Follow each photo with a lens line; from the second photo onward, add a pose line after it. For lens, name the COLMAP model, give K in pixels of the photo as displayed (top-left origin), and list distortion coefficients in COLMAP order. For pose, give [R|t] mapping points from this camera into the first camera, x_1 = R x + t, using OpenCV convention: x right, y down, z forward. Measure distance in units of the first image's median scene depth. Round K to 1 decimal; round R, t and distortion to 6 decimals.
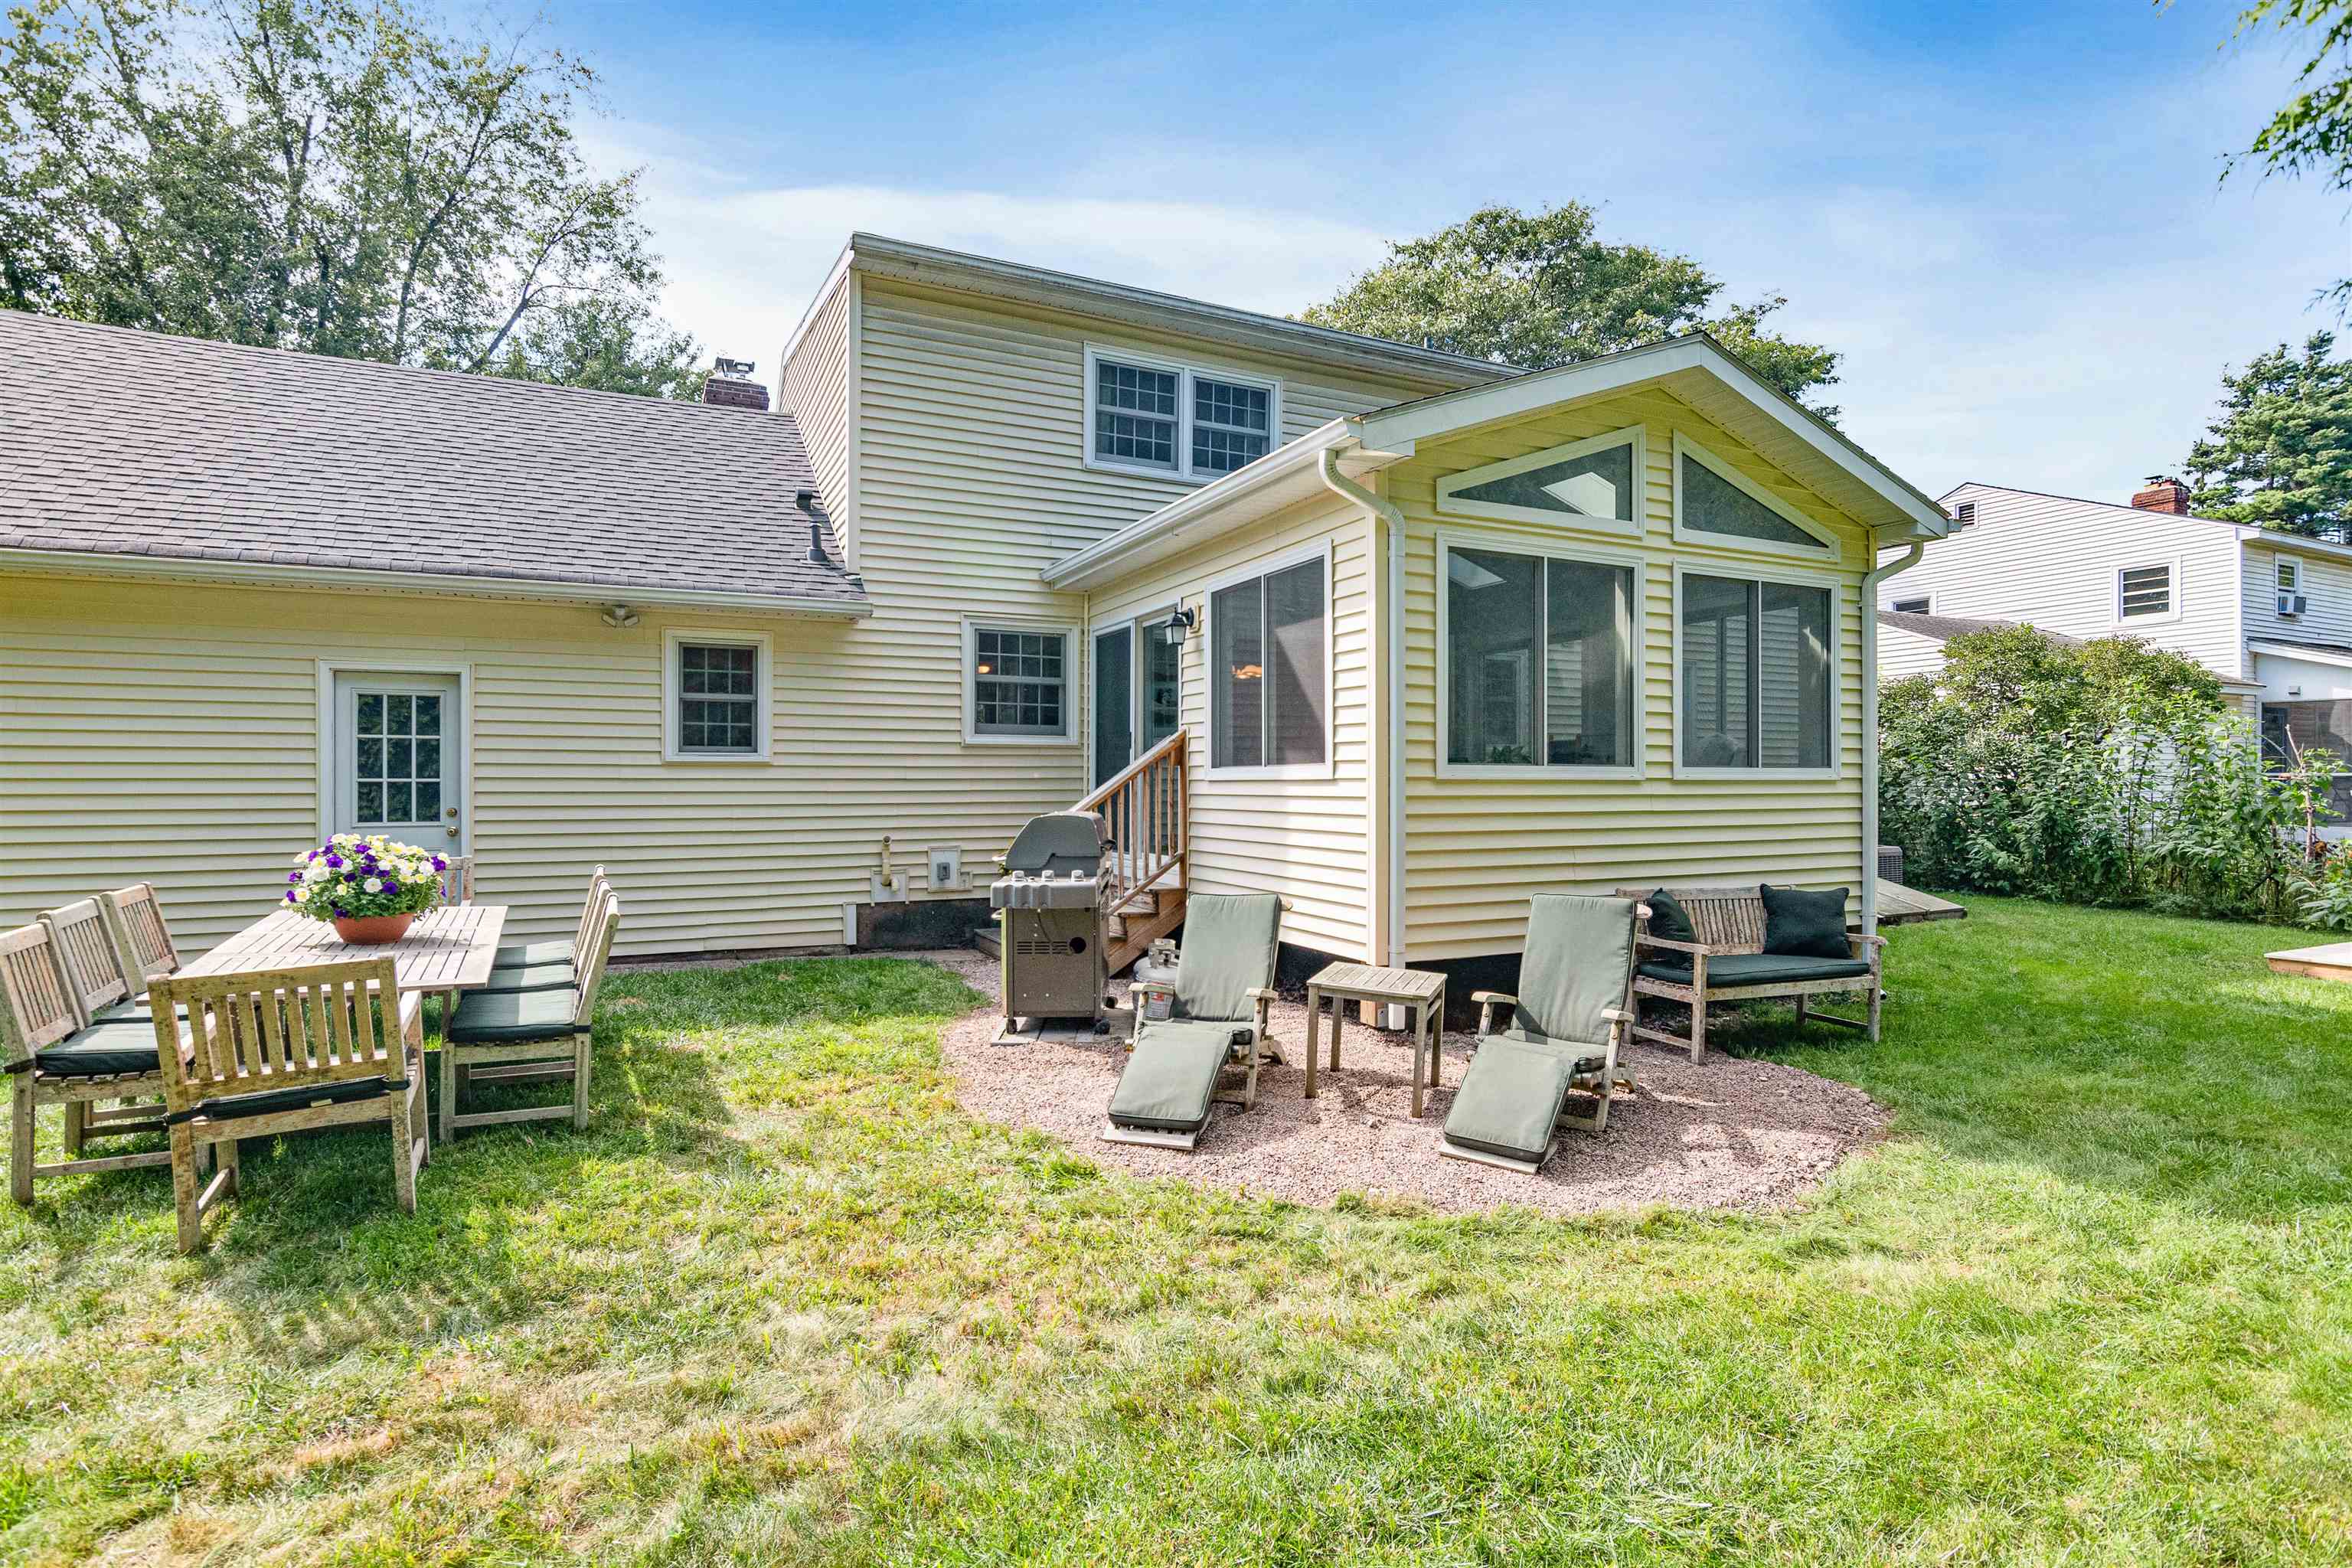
lens RADIAL K [[1147.9, 0, 1173.4], [0, 1147.9, 788.3], [0, 0, 1]] dist [-0.003302, 0.002357]
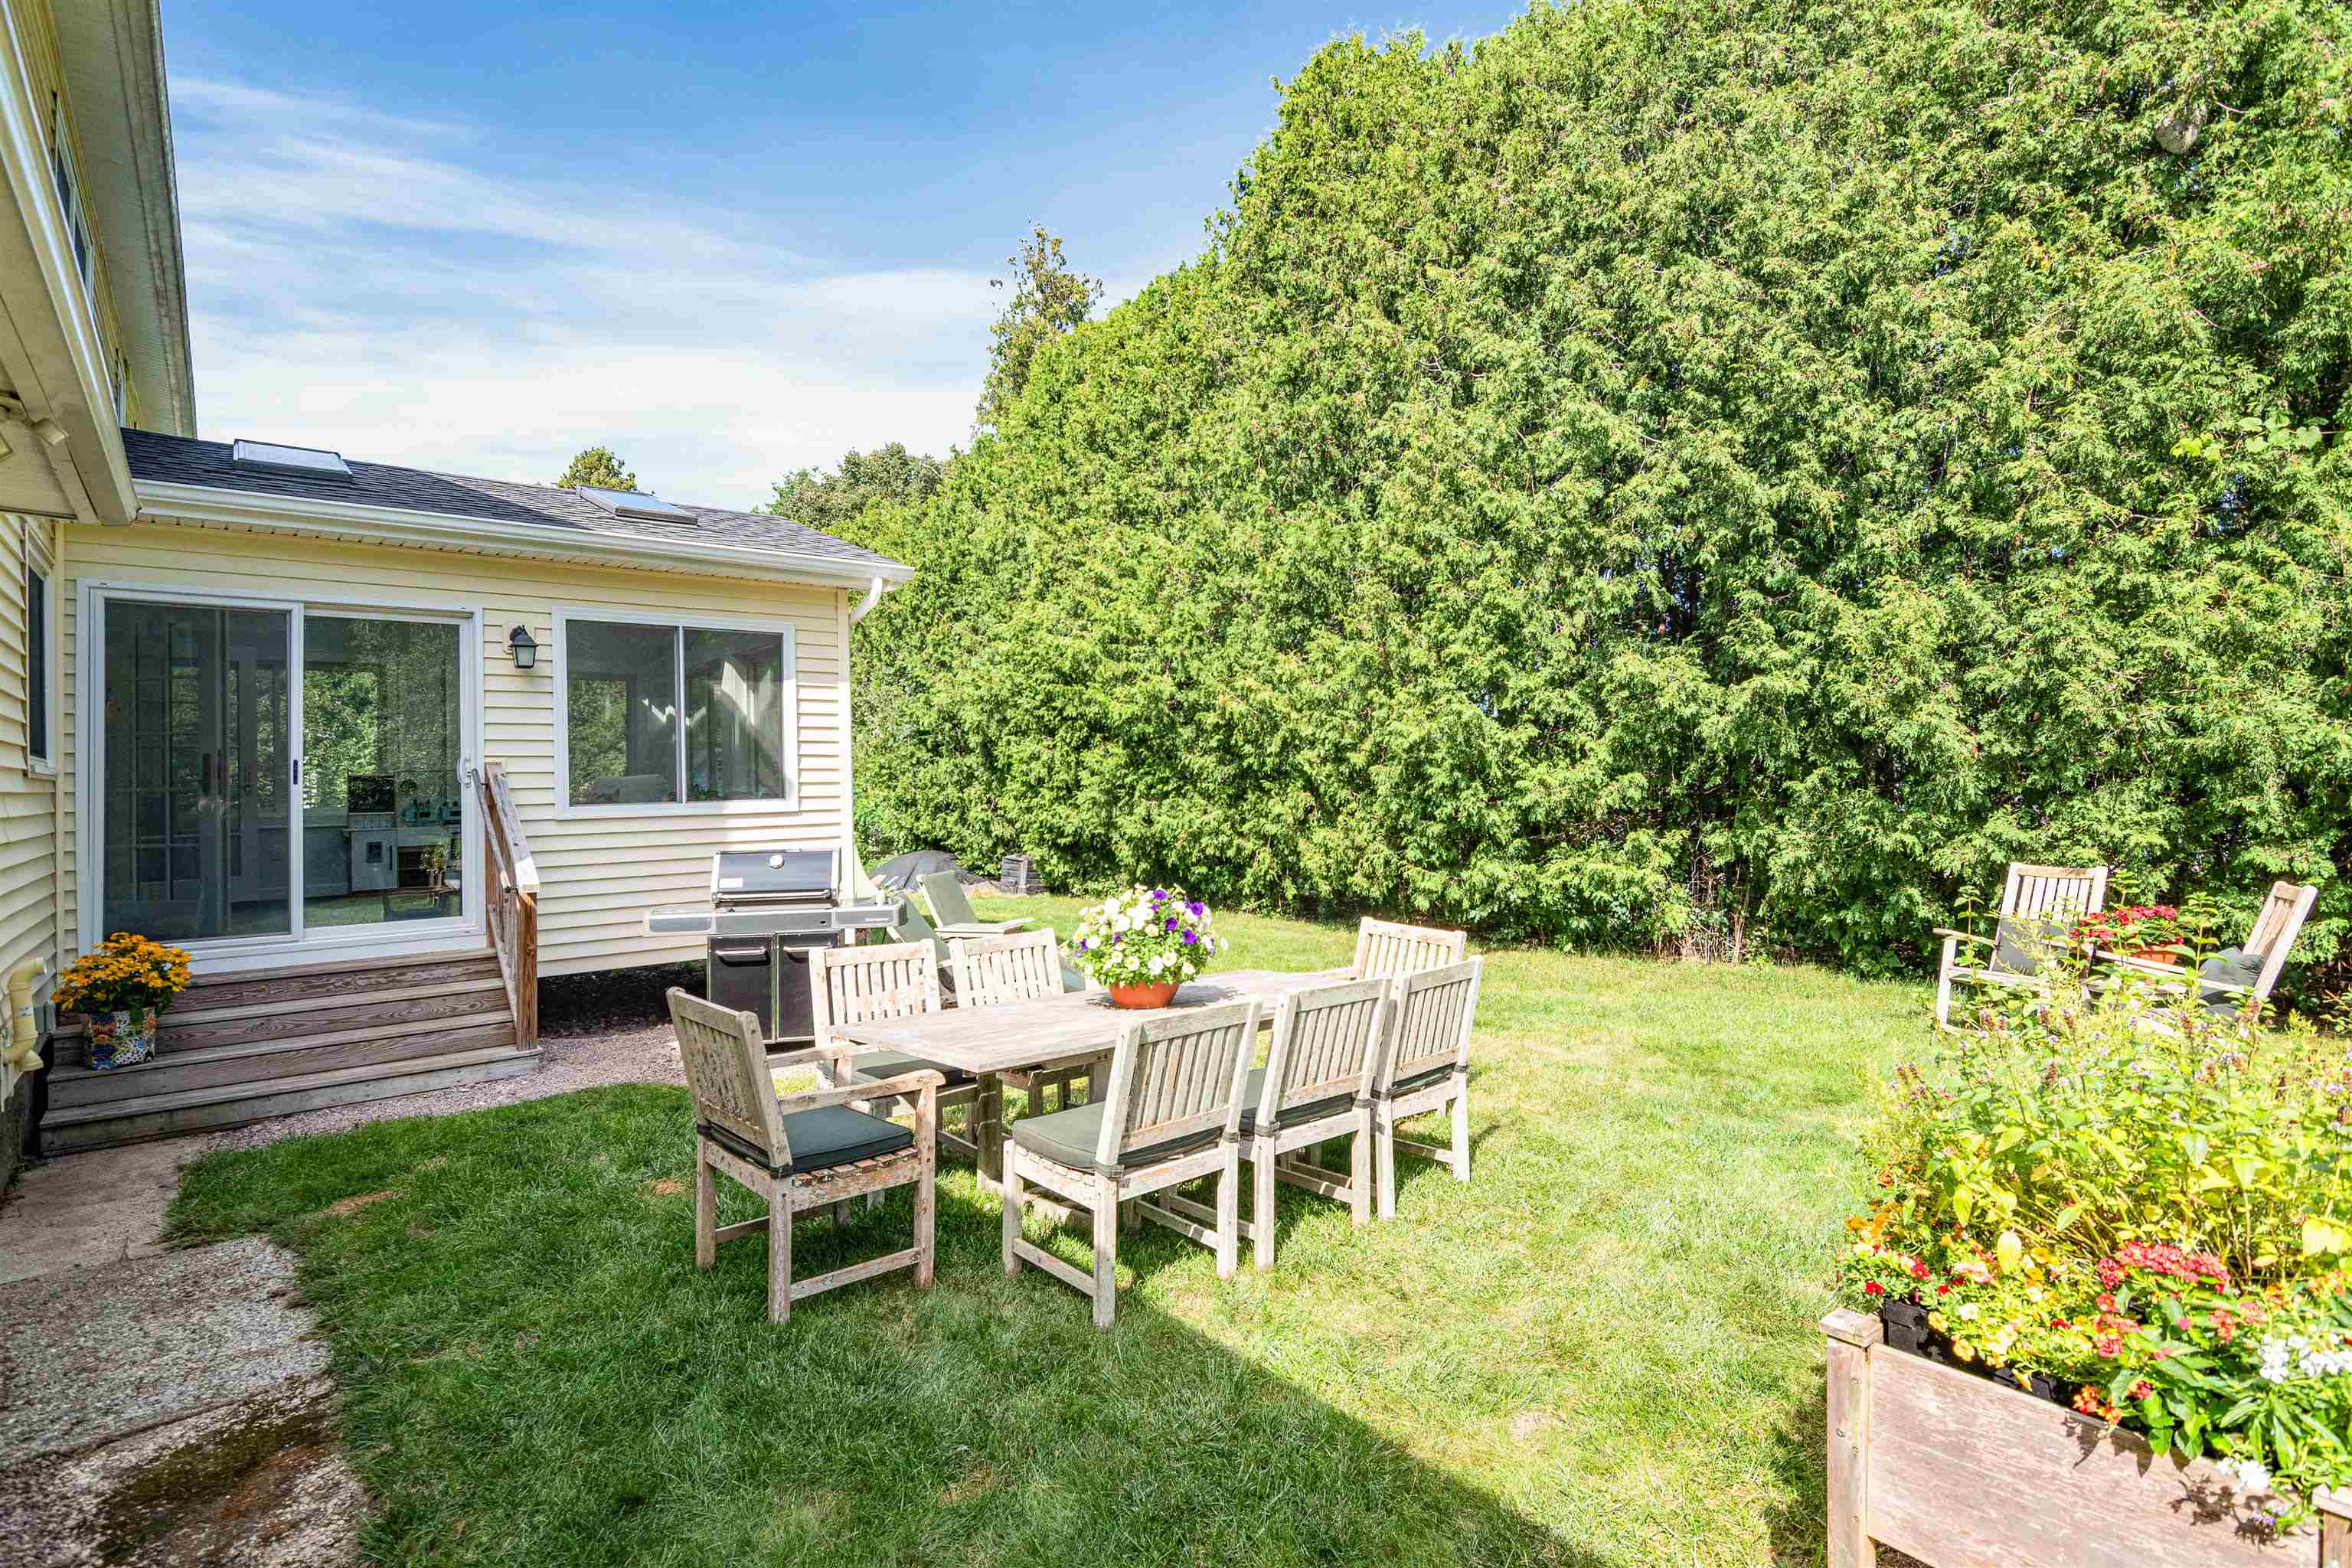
lens RADIAL K [[1147.9, 0, 1180.1], [0, 1147.9, 766.8], [0, 0, 1]] dist [-0.003302, 0.002357]
pose [[-0.249554, 0.016042, 0.968228, -1.007133], [0.023535, 0.999668, -0.010496, -0.028606], [-0.968075, 0.020168, -0.249848, 0.758828]]
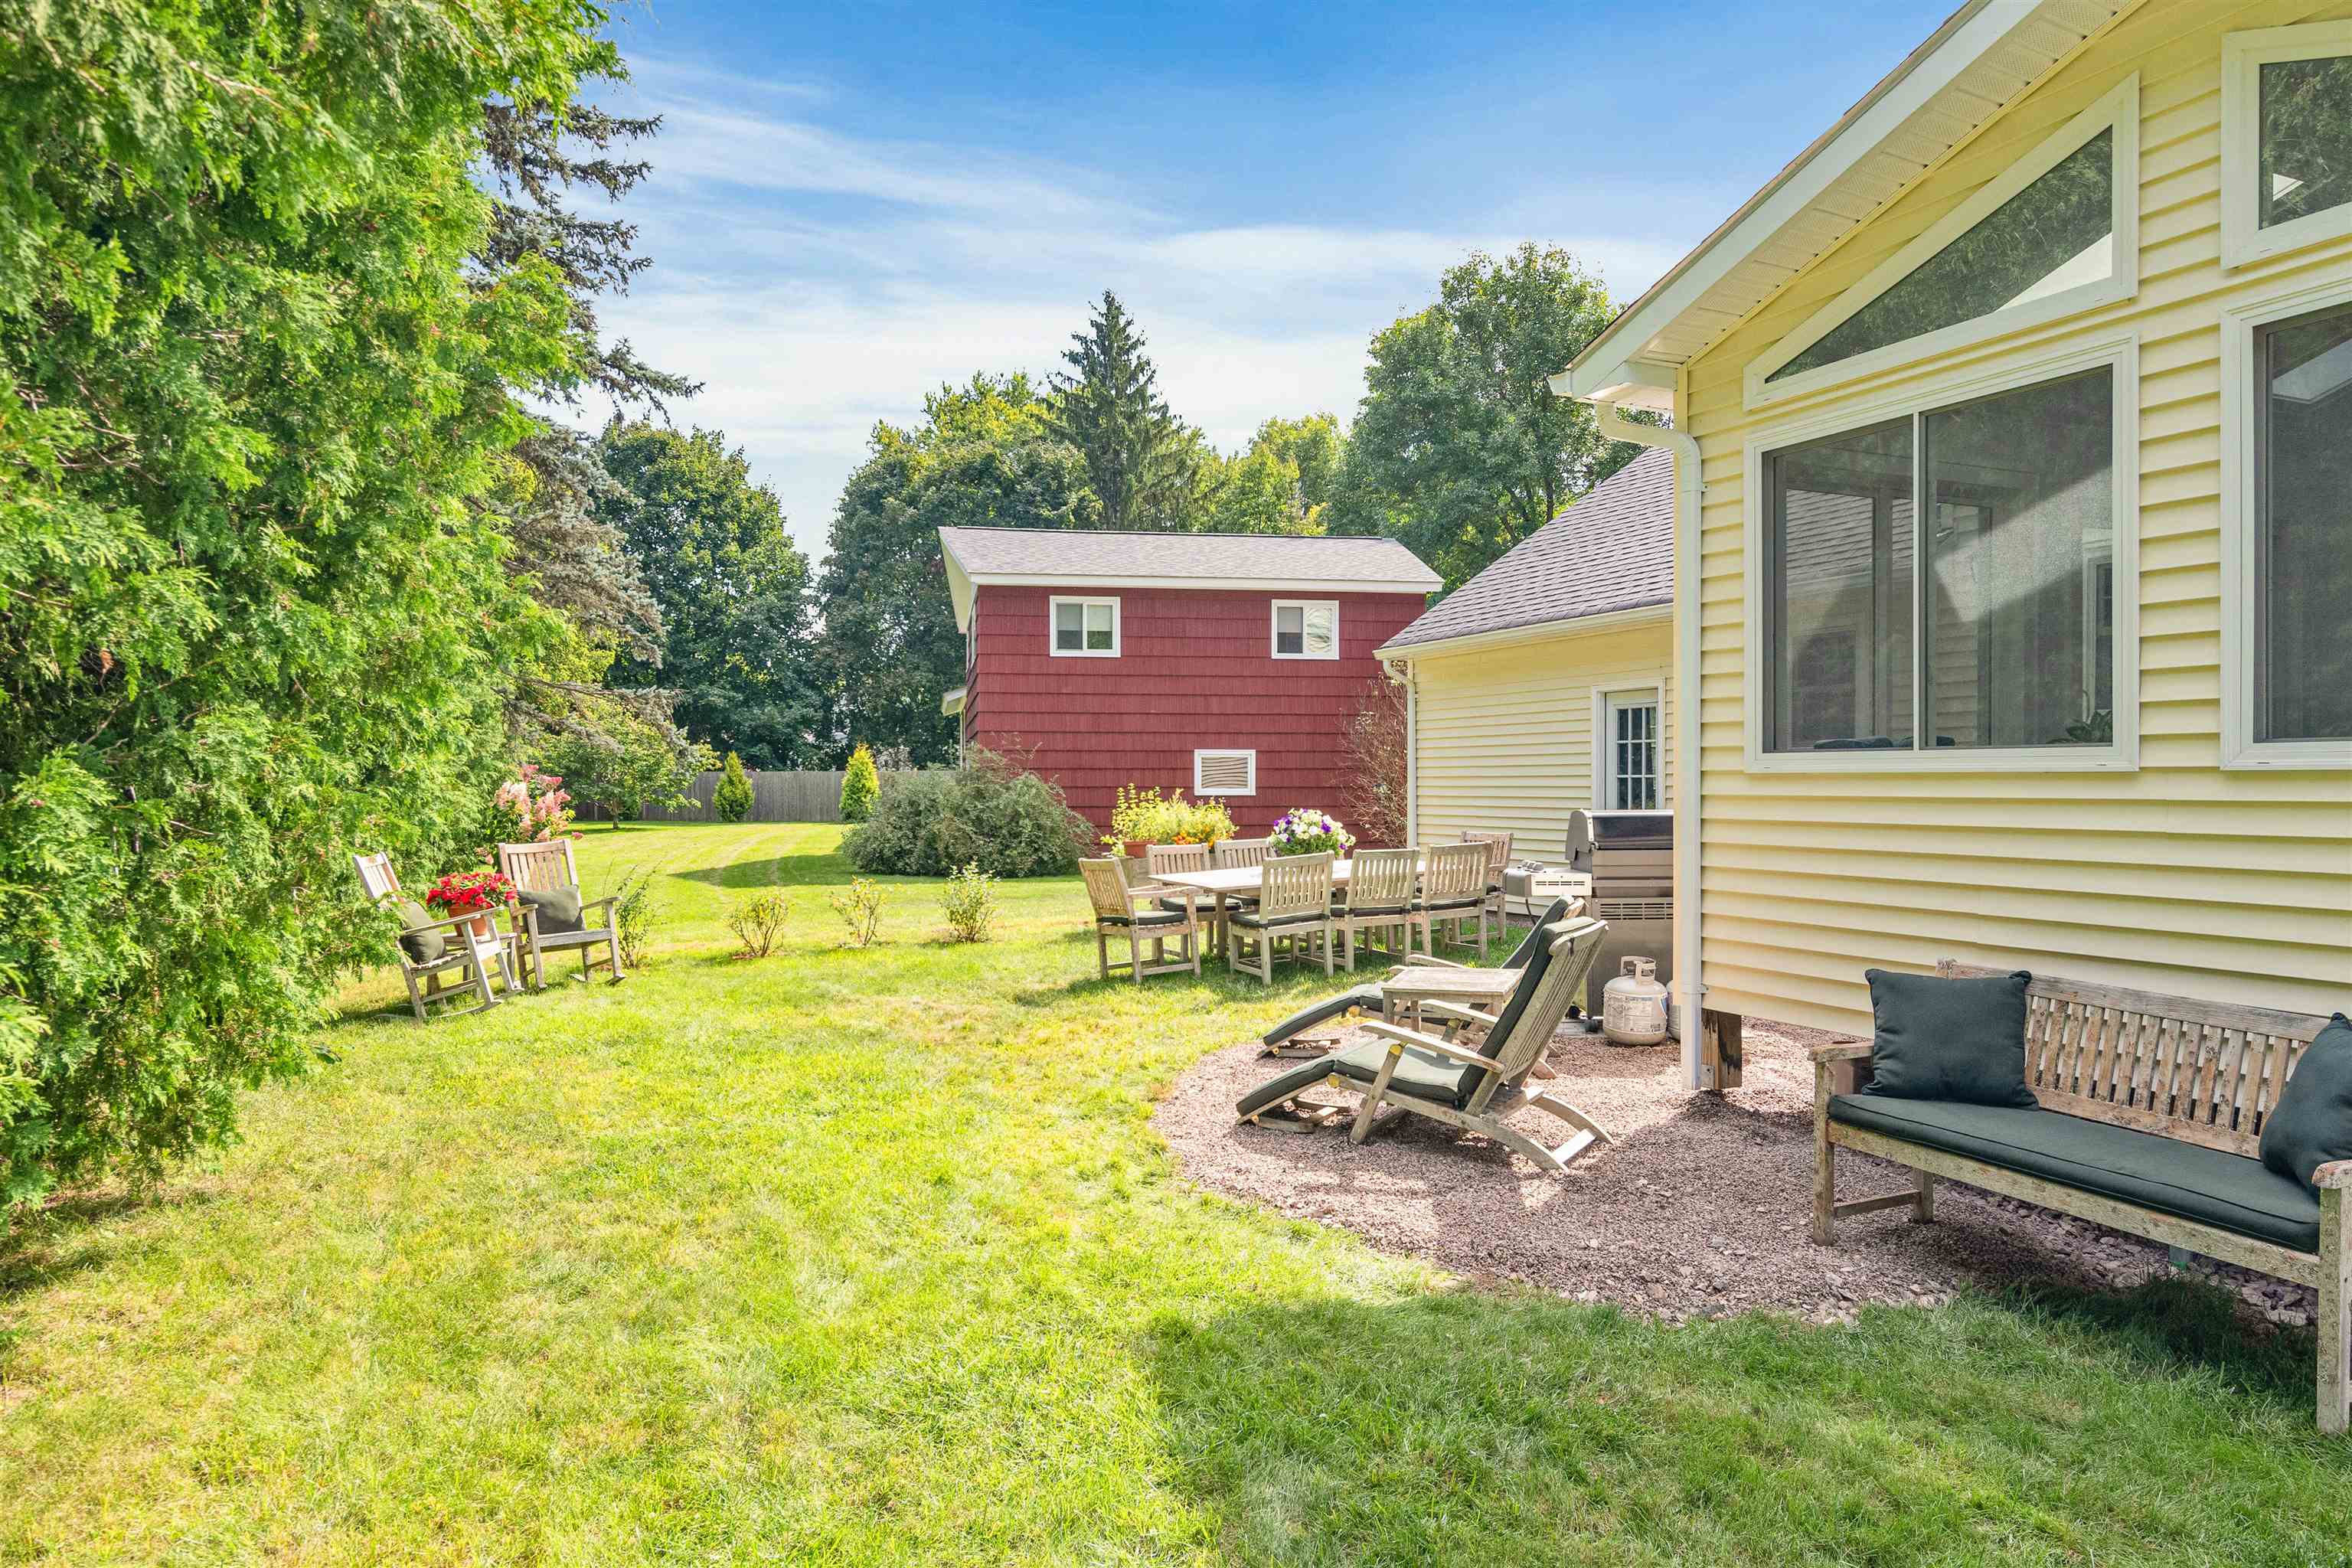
lens RADIAL K [[1435.3, 0, 1172.9], [0, 1435.3, 788.4], [0, 0, 1]] dist [0.000694, -0.000275]
pose [[0.004647, 0.007893, -0.999958, 0.906962], [-0.011924, 0.999898, 0.007838, 0.001138], [0.999918, 0.011887, 0.004741, 0.490670]]
